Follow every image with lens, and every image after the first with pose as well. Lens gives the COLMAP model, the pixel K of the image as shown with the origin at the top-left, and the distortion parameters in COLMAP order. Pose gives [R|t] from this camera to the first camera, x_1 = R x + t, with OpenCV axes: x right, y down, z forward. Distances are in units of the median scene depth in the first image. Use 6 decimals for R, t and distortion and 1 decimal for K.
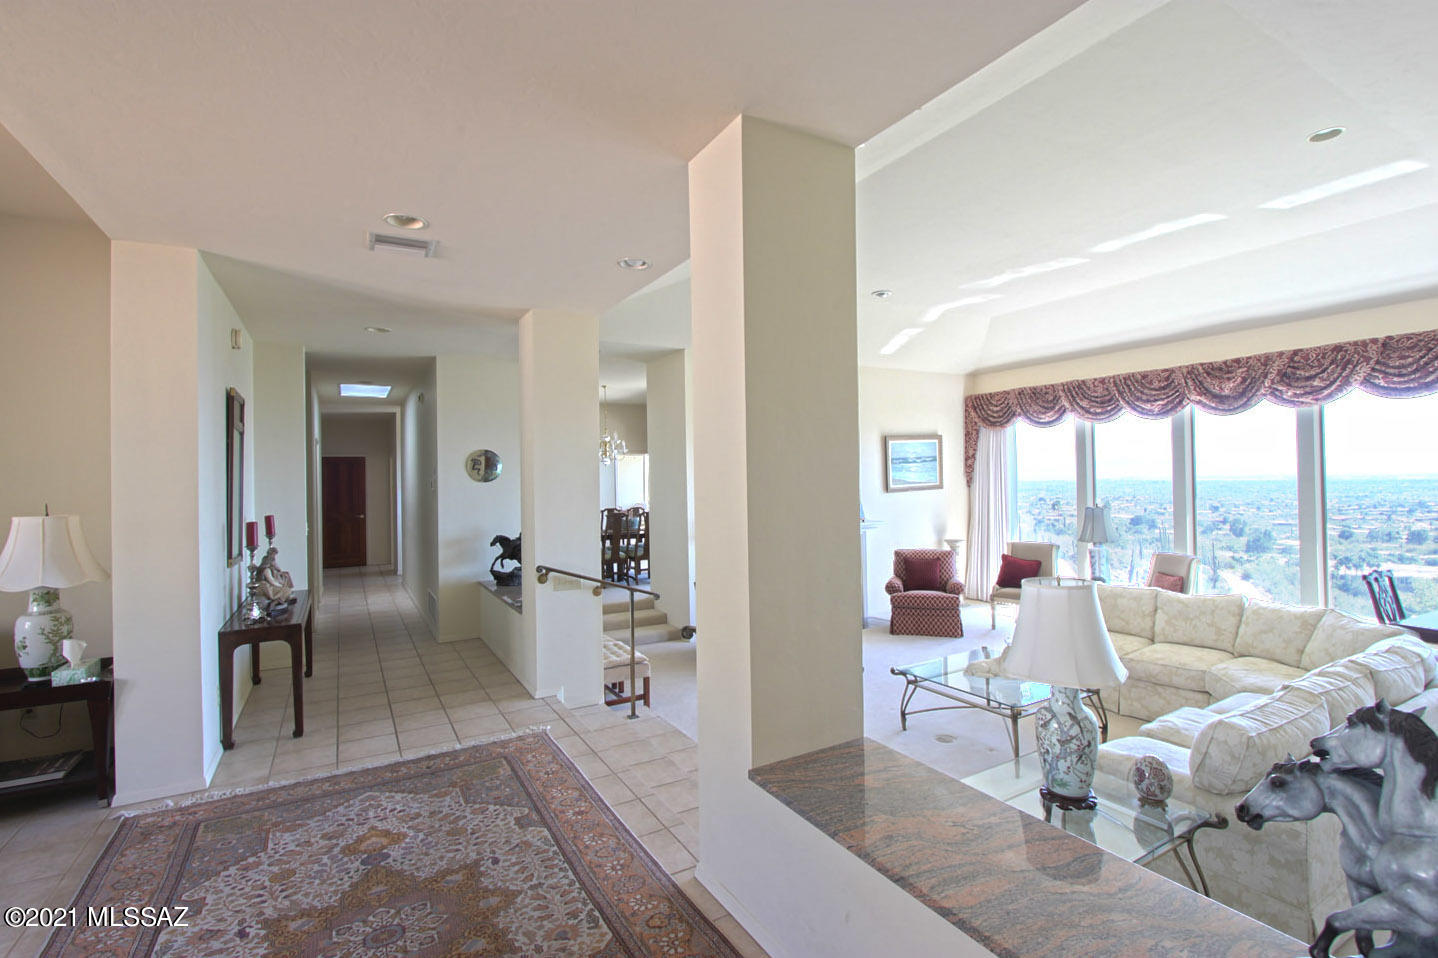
lens RADIAL K [[653.7, 0, 713.1], [0, 653.7, 471.4], [0, 0, 1]] dist [-0.017500, -0.000162]
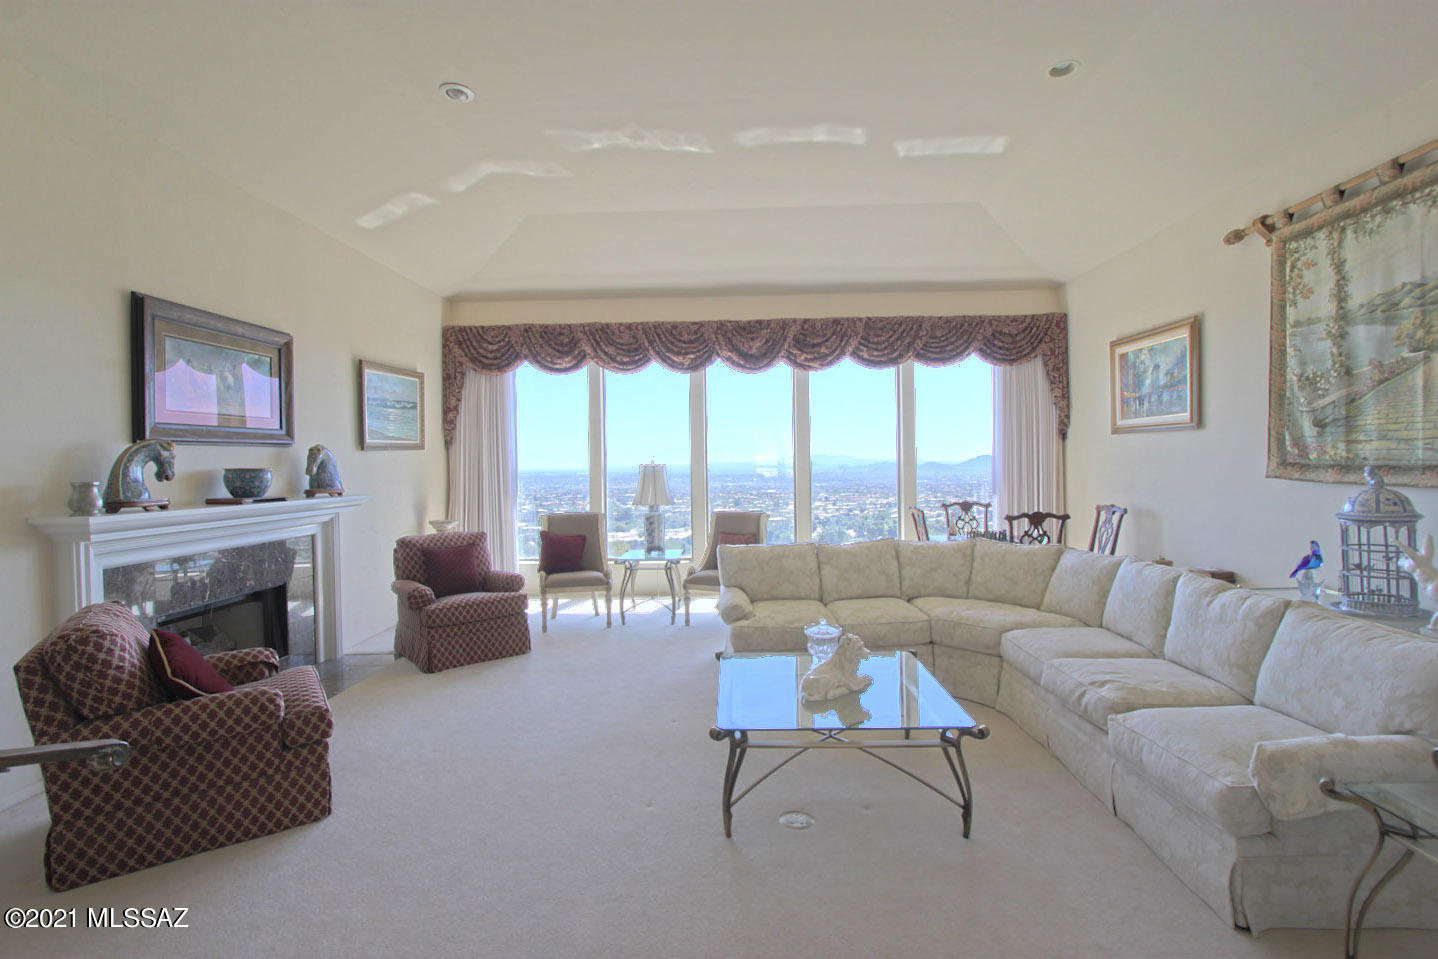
lens RADIAL K [[653.7, 0, 727.4], [0, 653.7, 490.7], [0, 0, 1]] dist [-0.017500, -0.000162]
pose [[0.526696, -0.023698, 0.849723, -0.095830], [-0.006368, 0.999473, 0.031821, 0.058757], [-0.850030, -0.022171, 0.526268, 0.447372]]
